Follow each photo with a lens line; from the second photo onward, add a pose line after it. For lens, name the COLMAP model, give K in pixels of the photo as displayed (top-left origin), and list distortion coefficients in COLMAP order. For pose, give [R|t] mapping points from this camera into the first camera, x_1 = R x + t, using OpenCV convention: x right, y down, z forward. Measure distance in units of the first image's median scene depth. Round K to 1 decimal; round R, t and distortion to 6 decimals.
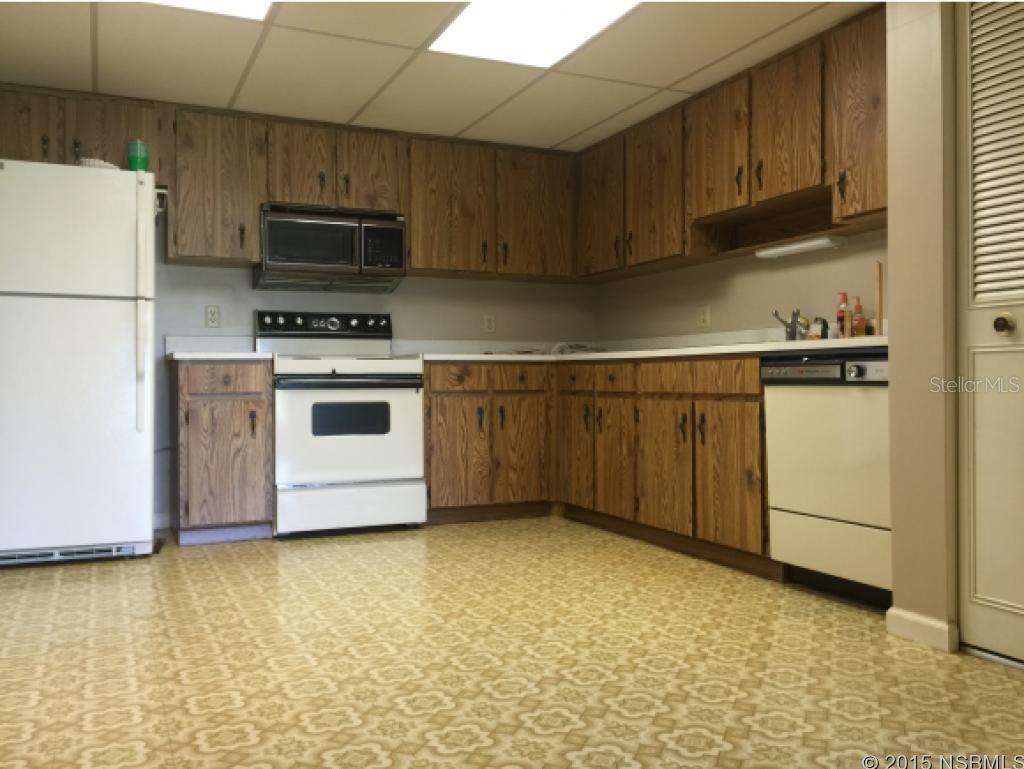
lens RADIAL K [[876.4, 0, 512.0], [0, 876.4, 384.5], [0, 0, 1]] dist [0.120575, -0.189848]
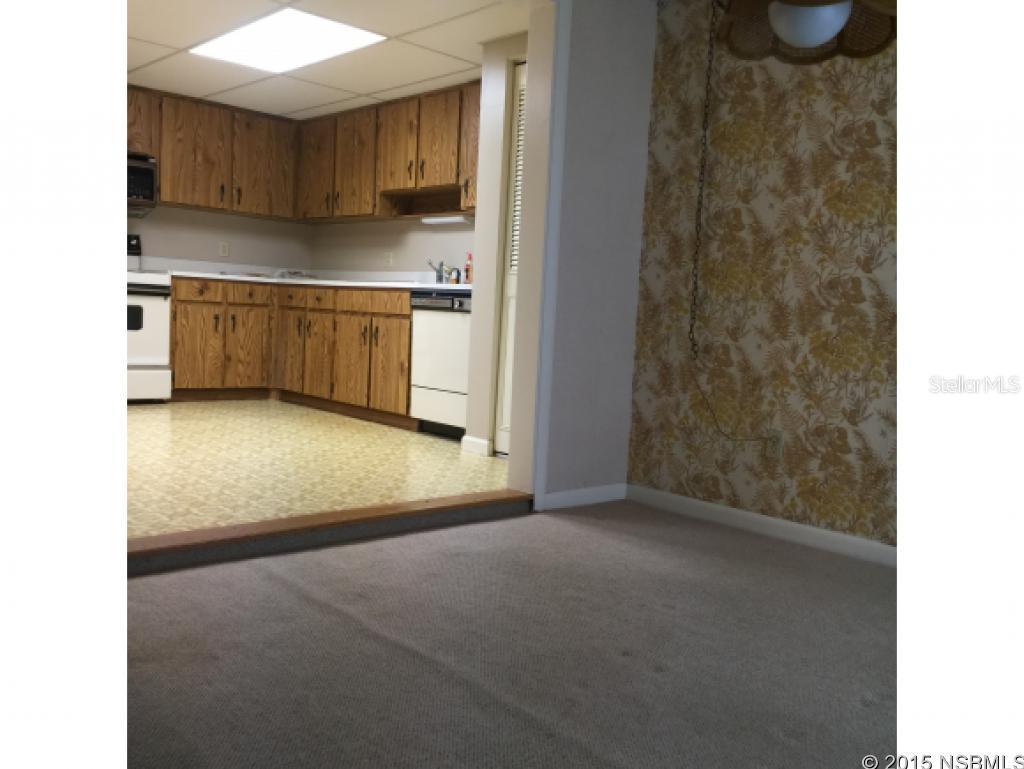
lens RADIAL K [[868.5, 0, 512.0], [0, 868.5, 384.5], [0, 0, 1]] dist [0.059129, -0.002348]
pose [[0.949826, 0.032152, 0.311123, -0.021624], [-0.059263, 0.995184, 0.078081, 0.001890], [-0.307114, -0.092602, 0.947157, -0.422910]]
